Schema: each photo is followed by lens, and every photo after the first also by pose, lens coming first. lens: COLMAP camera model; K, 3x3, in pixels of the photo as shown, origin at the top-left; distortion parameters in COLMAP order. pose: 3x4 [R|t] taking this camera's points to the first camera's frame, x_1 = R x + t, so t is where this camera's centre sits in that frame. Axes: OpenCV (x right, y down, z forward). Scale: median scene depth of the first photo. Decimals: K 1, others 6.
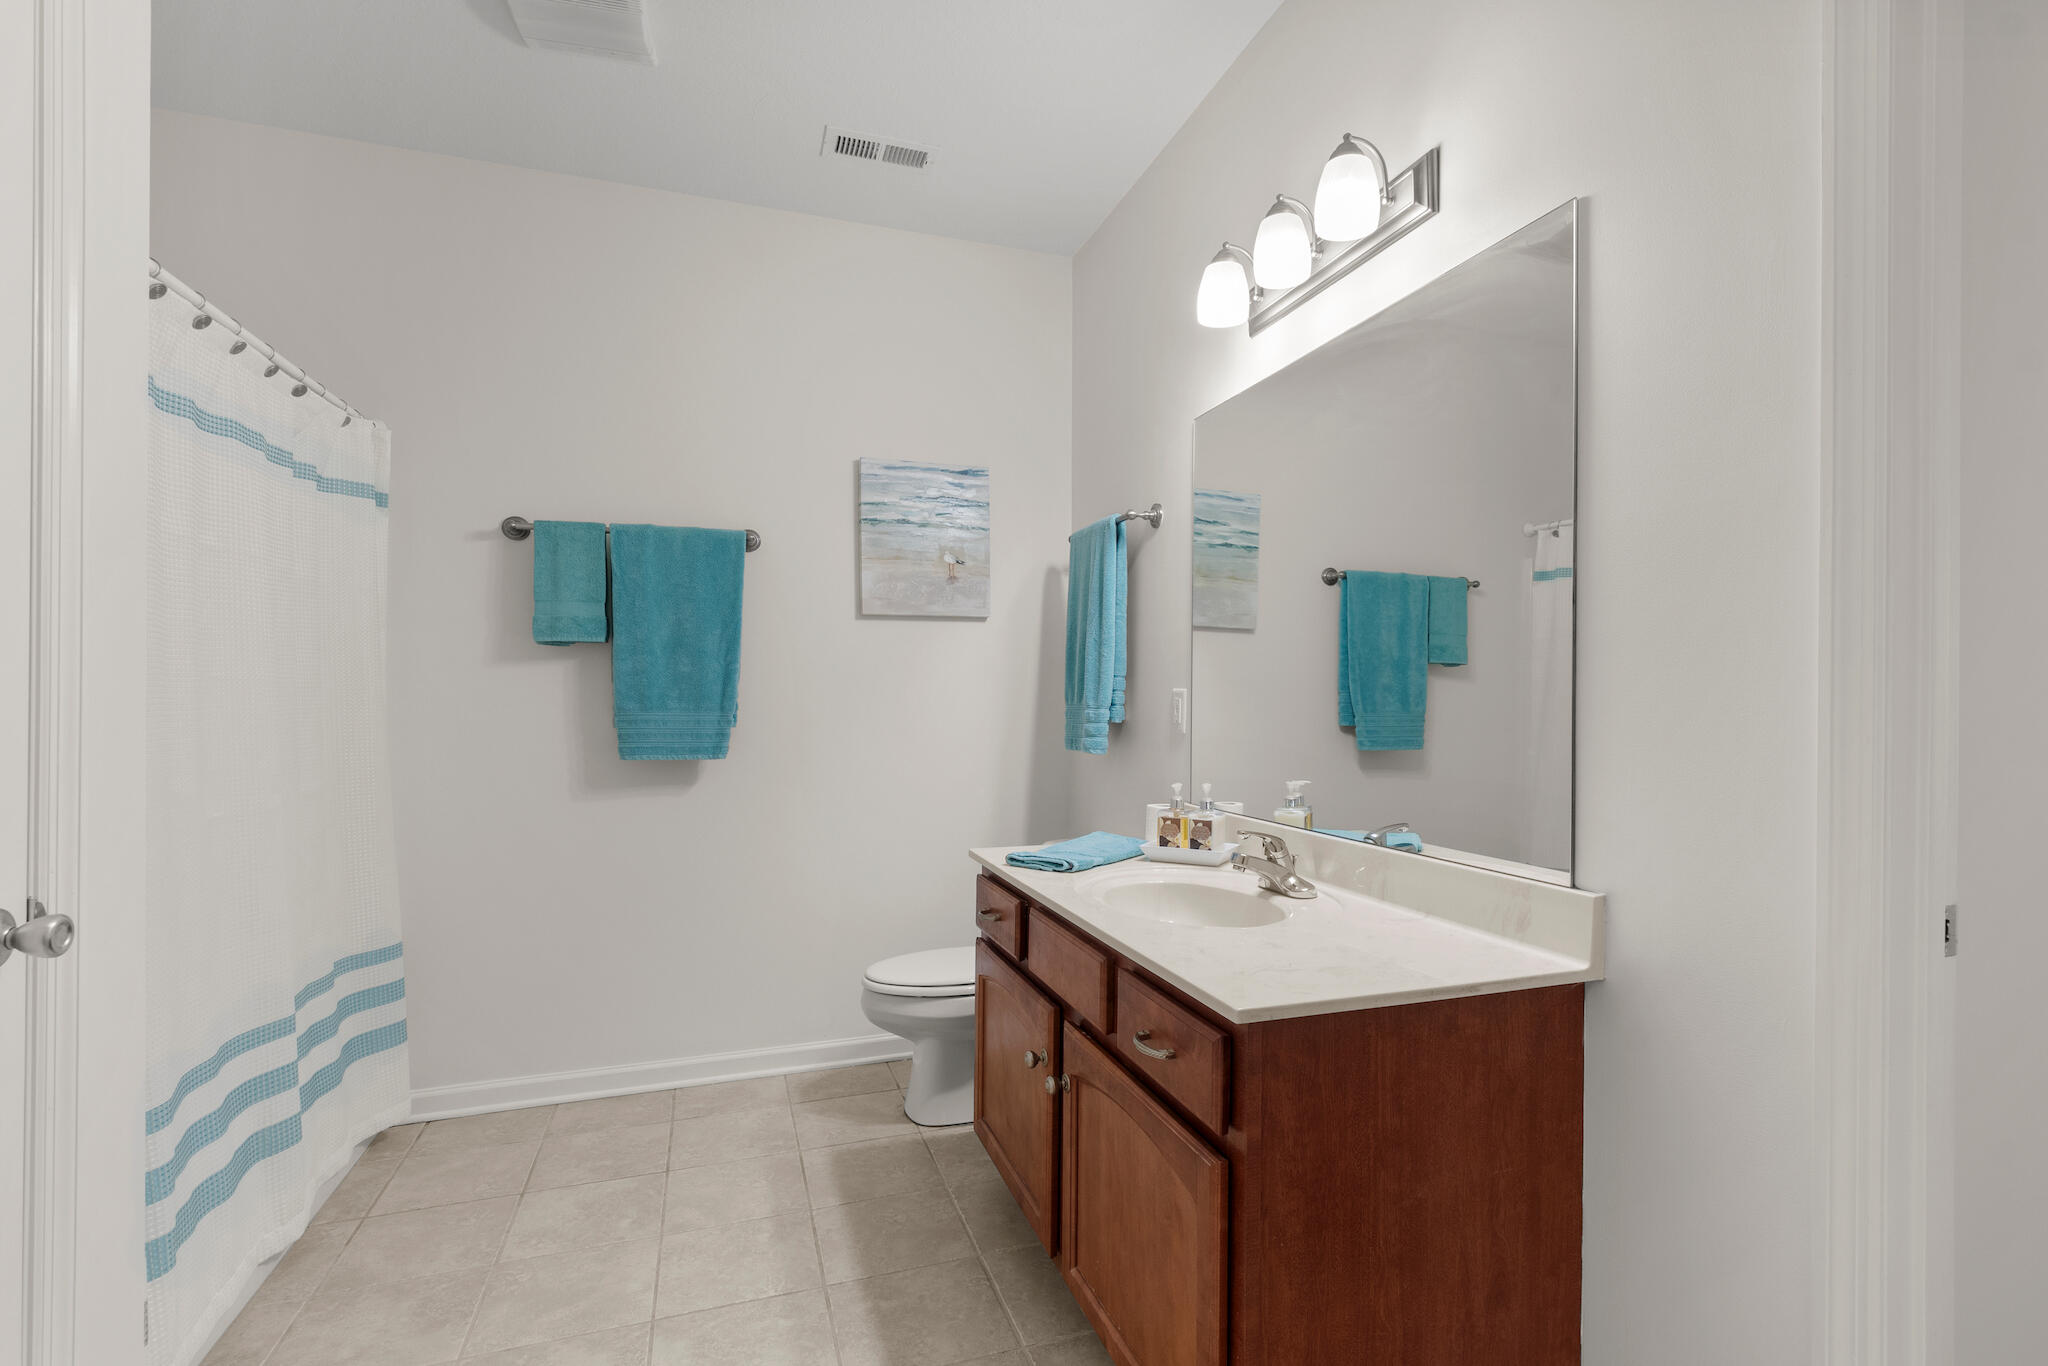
lens RADIAL K [[952.6, 0, 1027.4], [0, 952.6, 693.2], [0, 0, 1]] dist [0.028277, -0.023990]
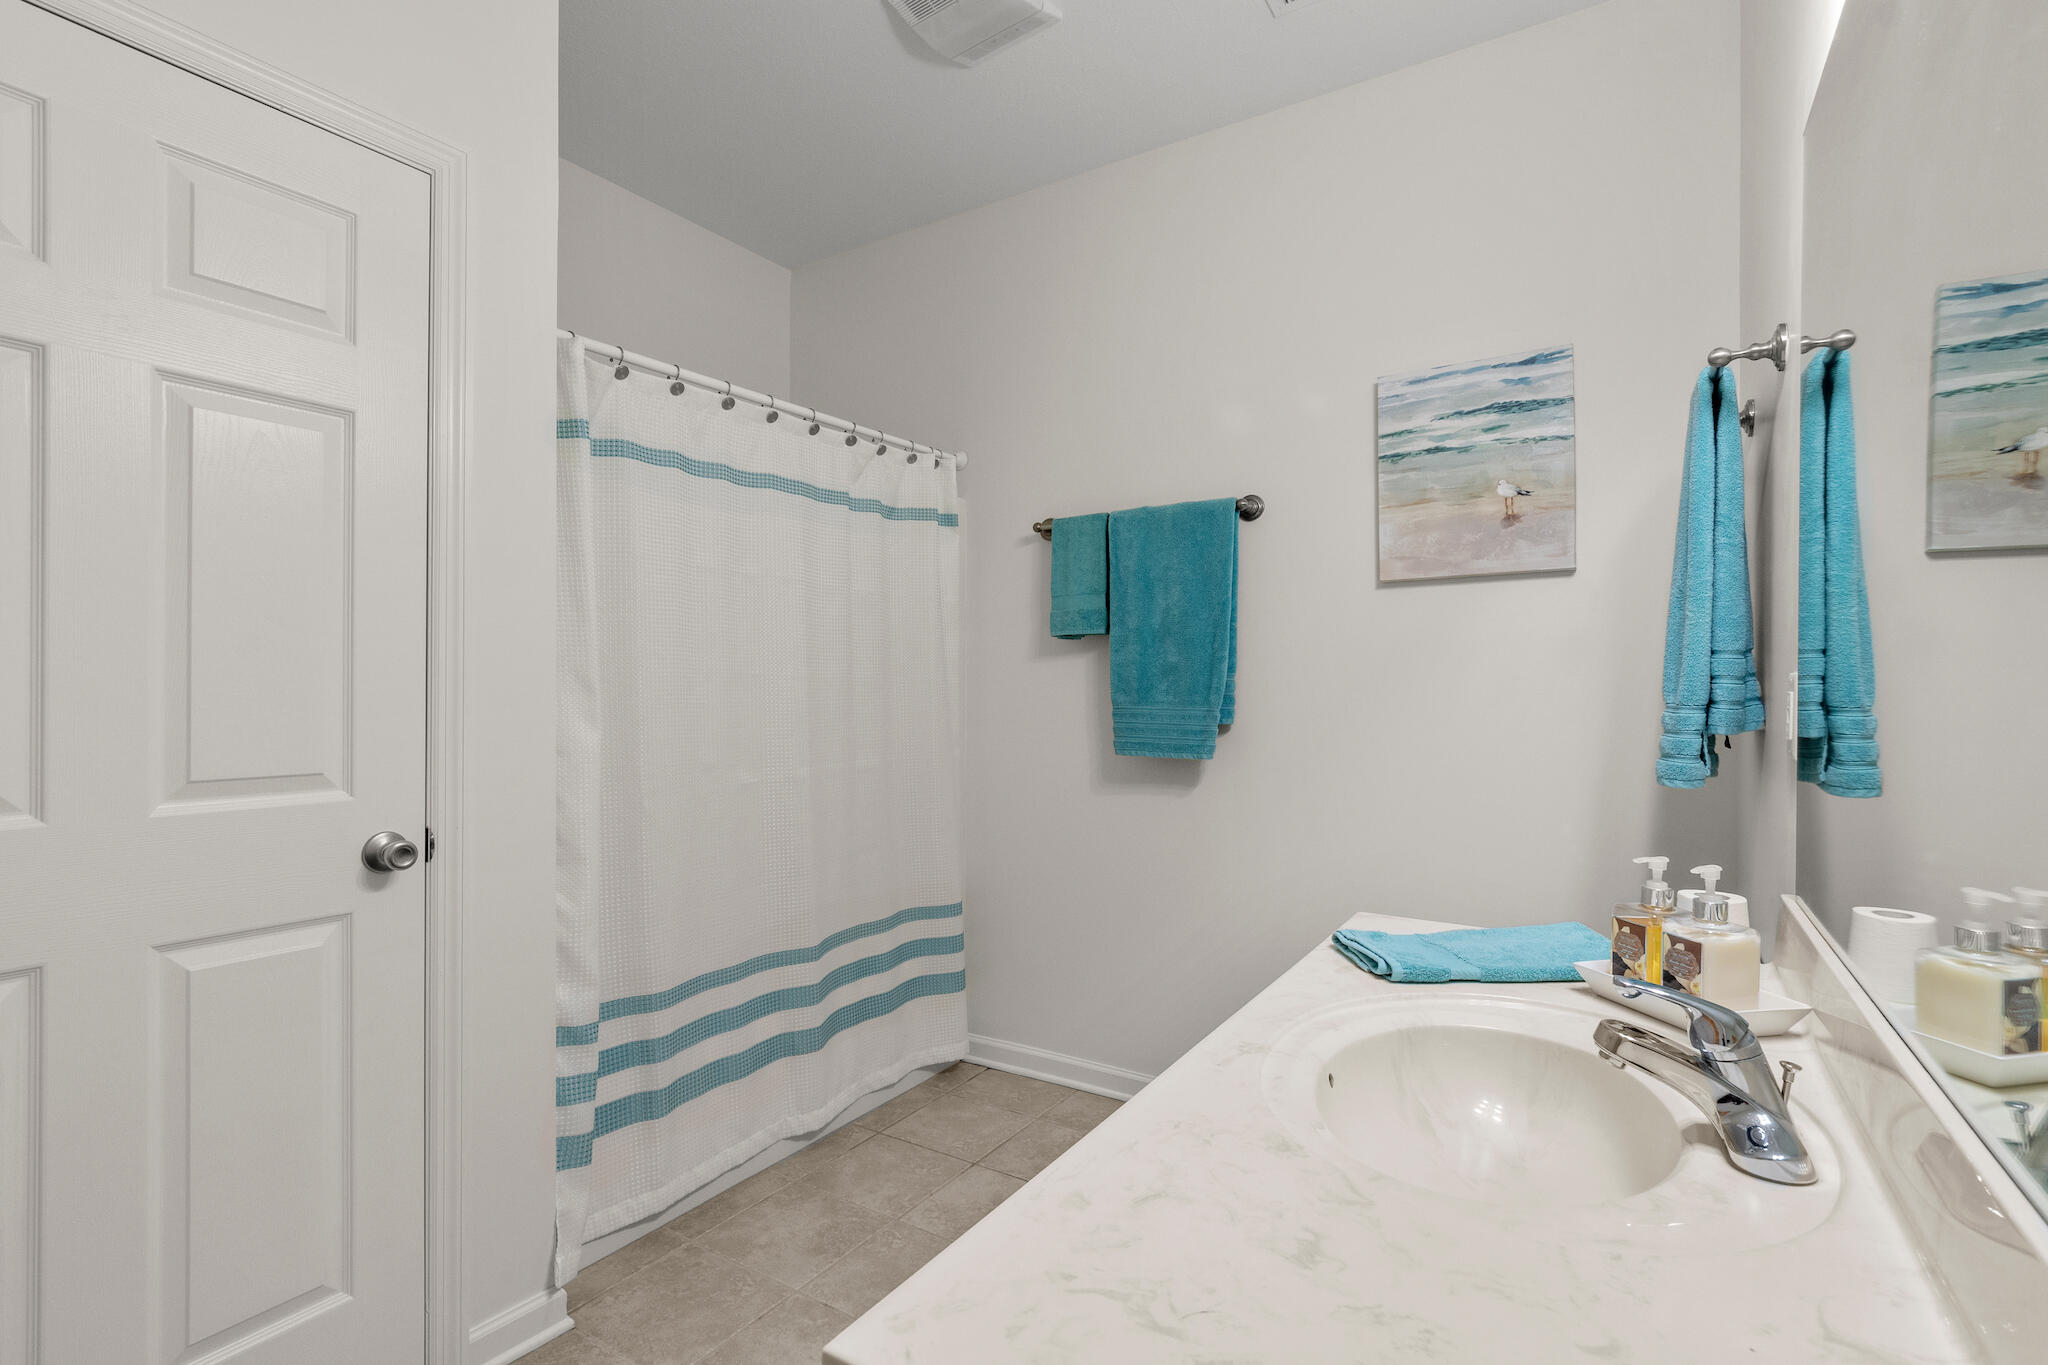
lens RADIAL K [[952.6, 0, 1027.4], [0, 952.6, 692.7], [0, 0, 1]] dist [0.028277, -0.023990]
pose [[0.635740, 0.002260, -0.771900, 0.263317], [0.004833, 0.999964, 0.006908, 0.000265], [0.771888, -0.008123, 0.635707, 0.315844]]
